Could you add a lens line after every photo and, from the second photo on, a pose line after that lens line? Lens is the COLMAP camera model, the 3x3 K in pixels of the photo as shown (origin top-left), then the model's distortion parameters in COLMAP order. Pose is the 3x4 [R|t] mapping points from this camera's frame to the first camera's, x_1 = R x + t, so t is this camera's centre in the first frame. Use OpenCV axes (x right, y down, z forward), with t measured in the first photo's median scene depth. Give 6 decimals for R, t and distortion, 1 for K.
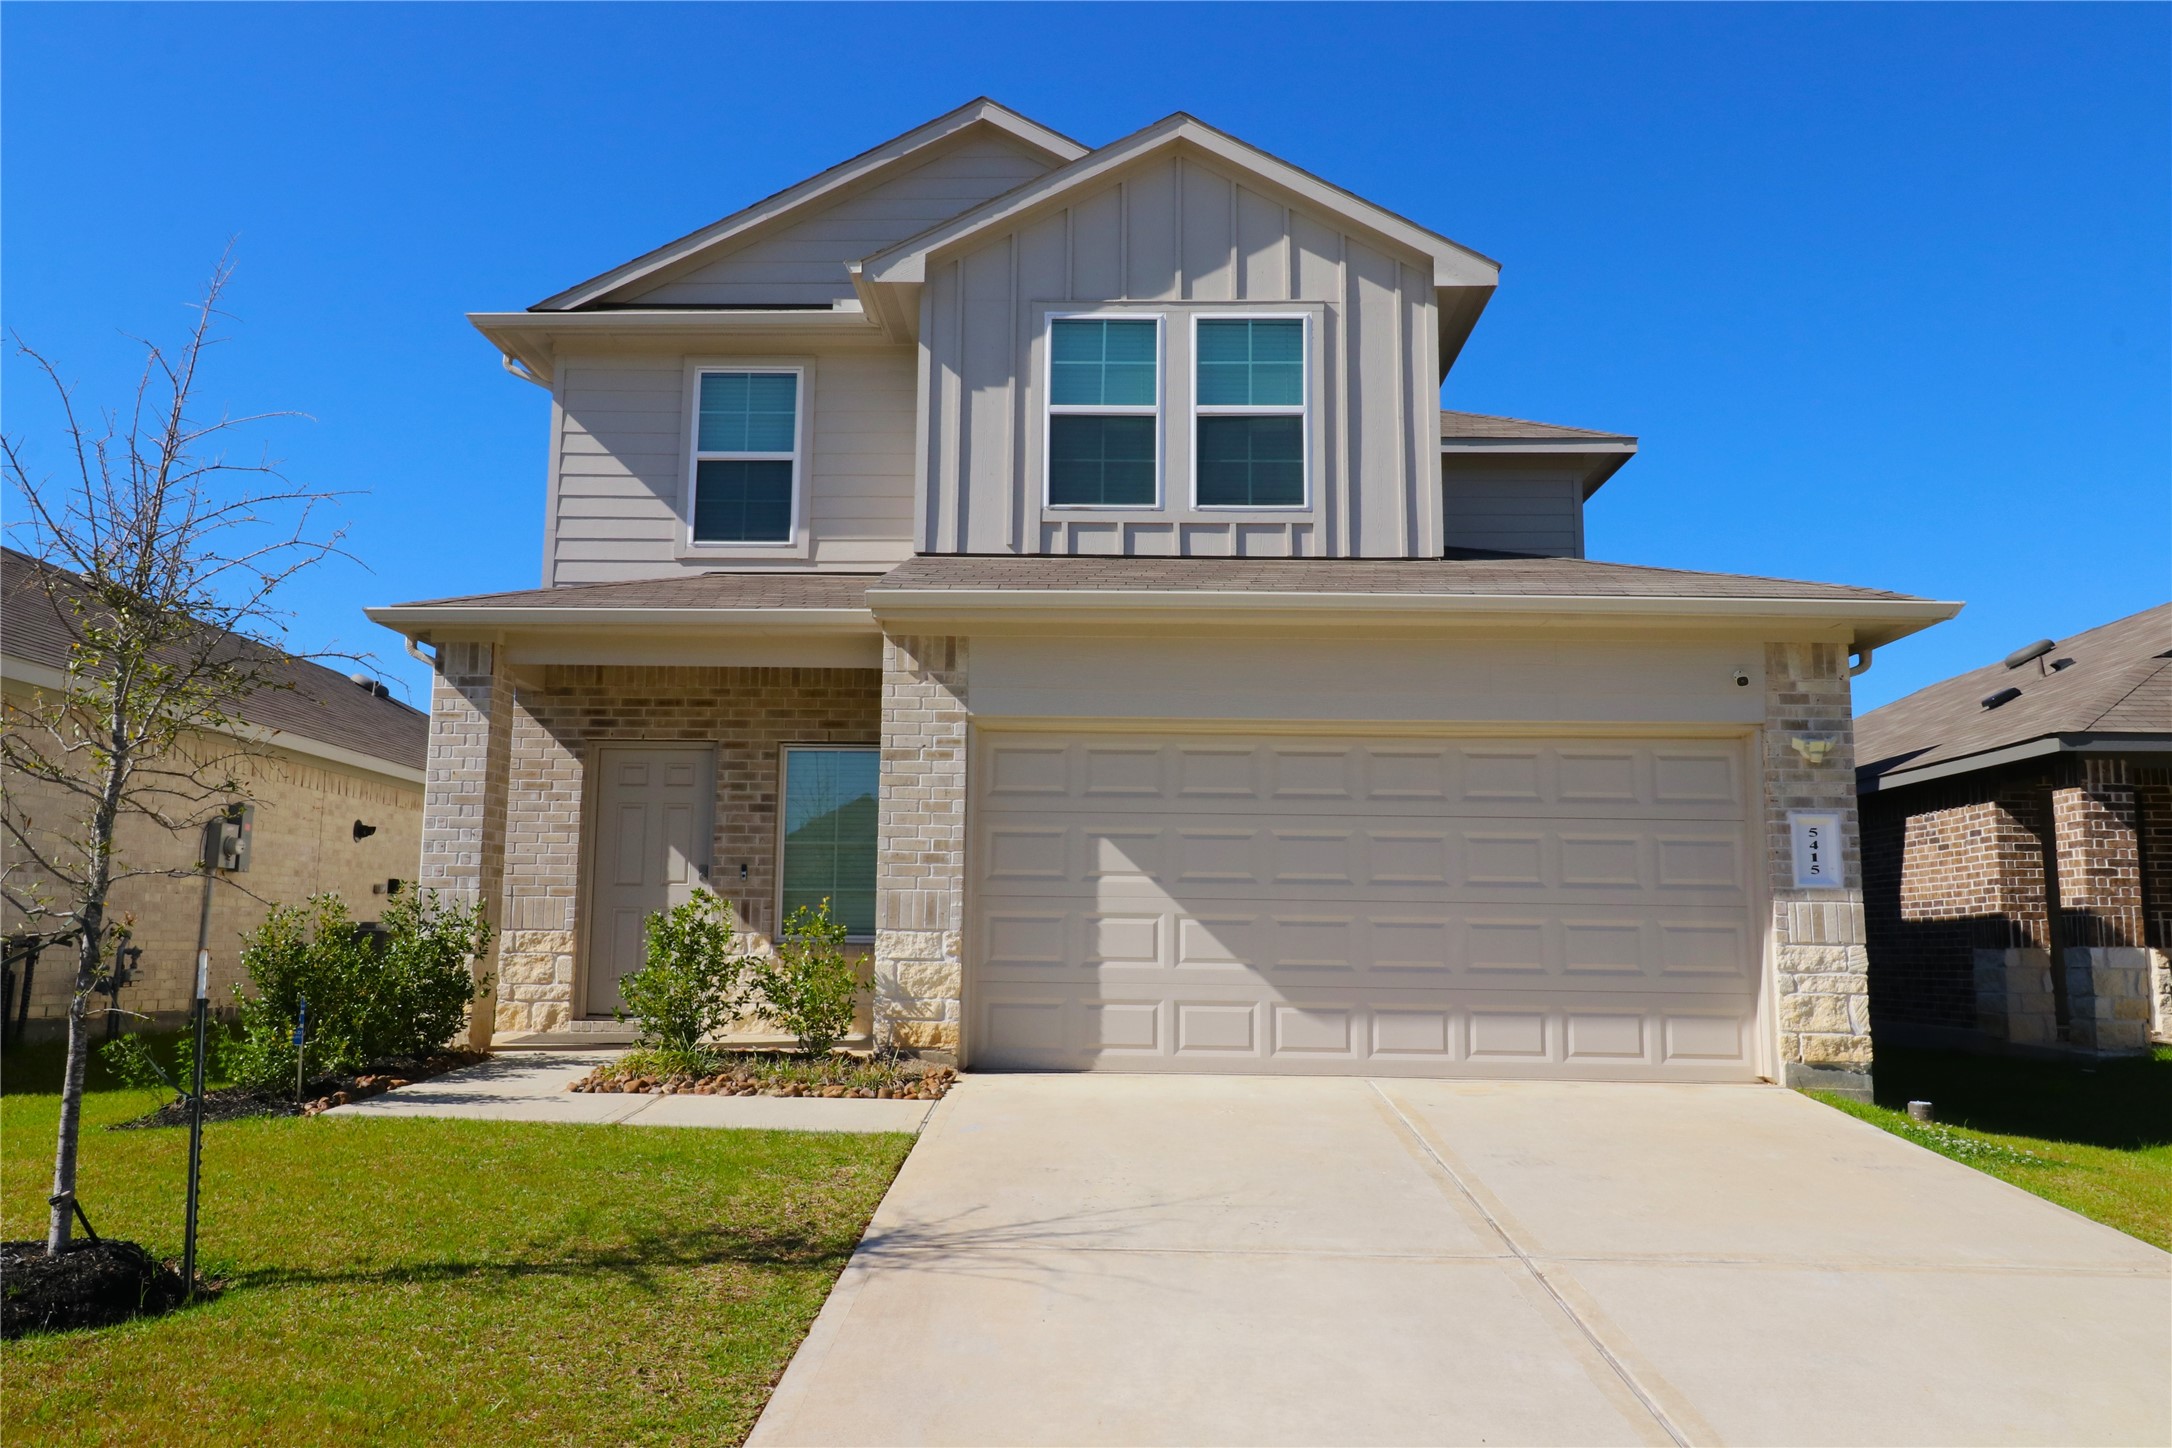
lens RADIAL K [[1714.4, 0, 1078.8], [0, 1714.4, 721.7], [0, 0, 1]] dist [0.017817, 0.018193]
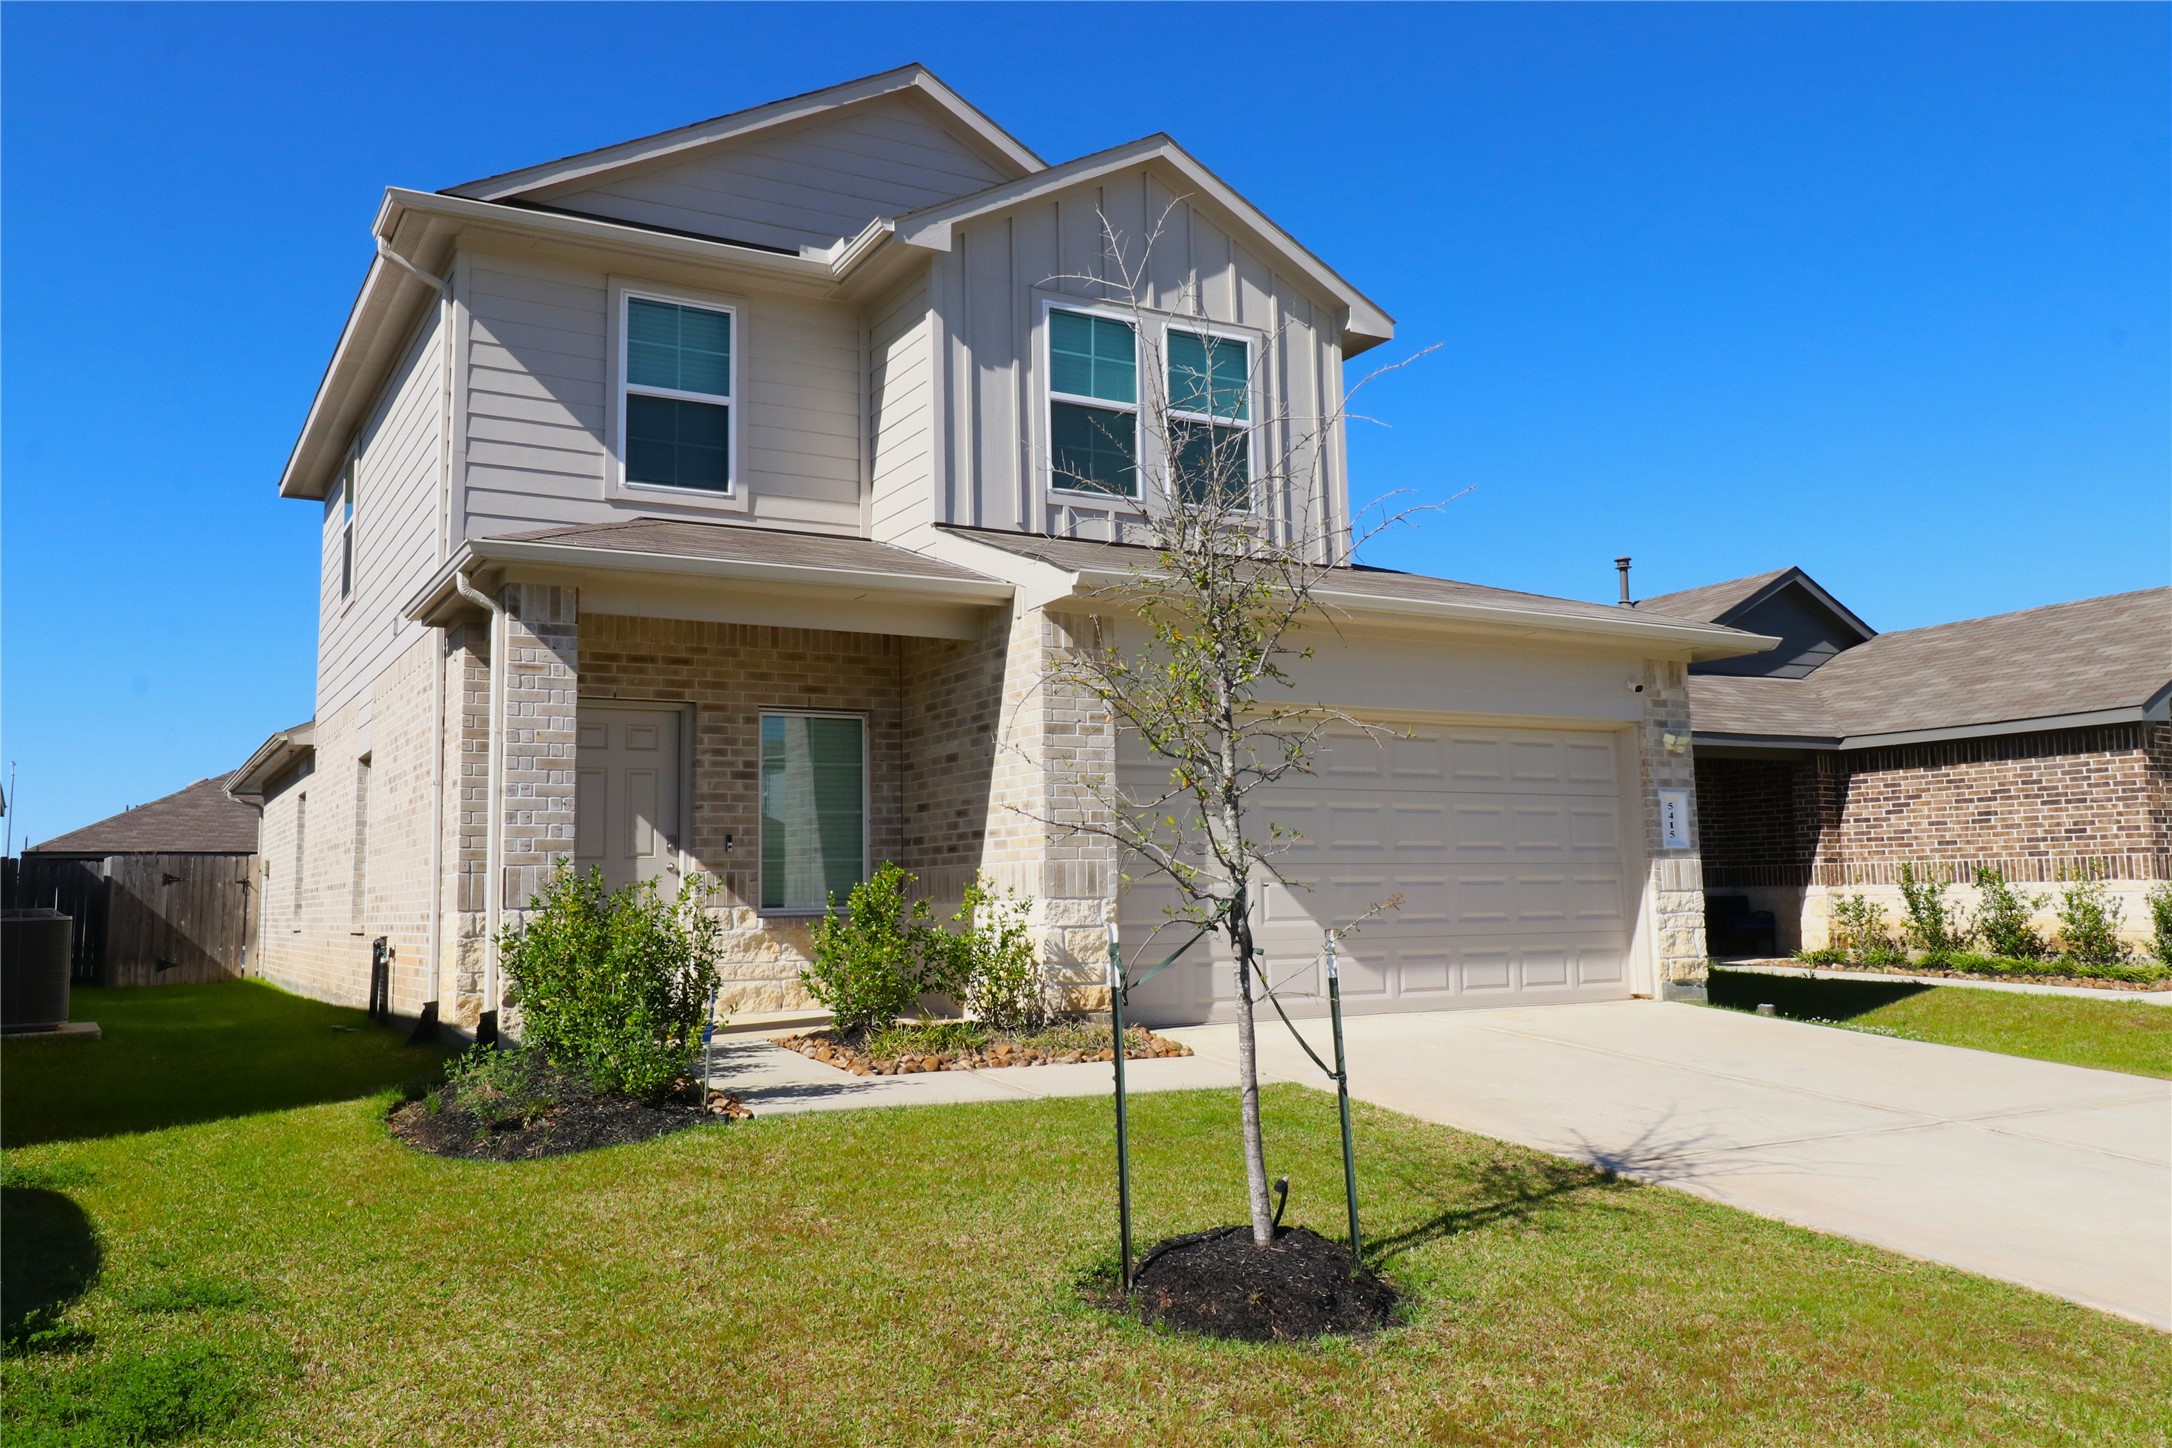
lens RADIAL K [[1714.4, 0, 1083.0], [0, 1714.4, 717.6], [0, 0, 1]] dist [0.017817, 0.018193]
pose [[0.853688, 0.029095, 0.519972, -0.536786], [-0.040060, 0.999149, 0.009862, 0.001699], [-0.519242, -0.029249, 0.854127, 0.098383]]
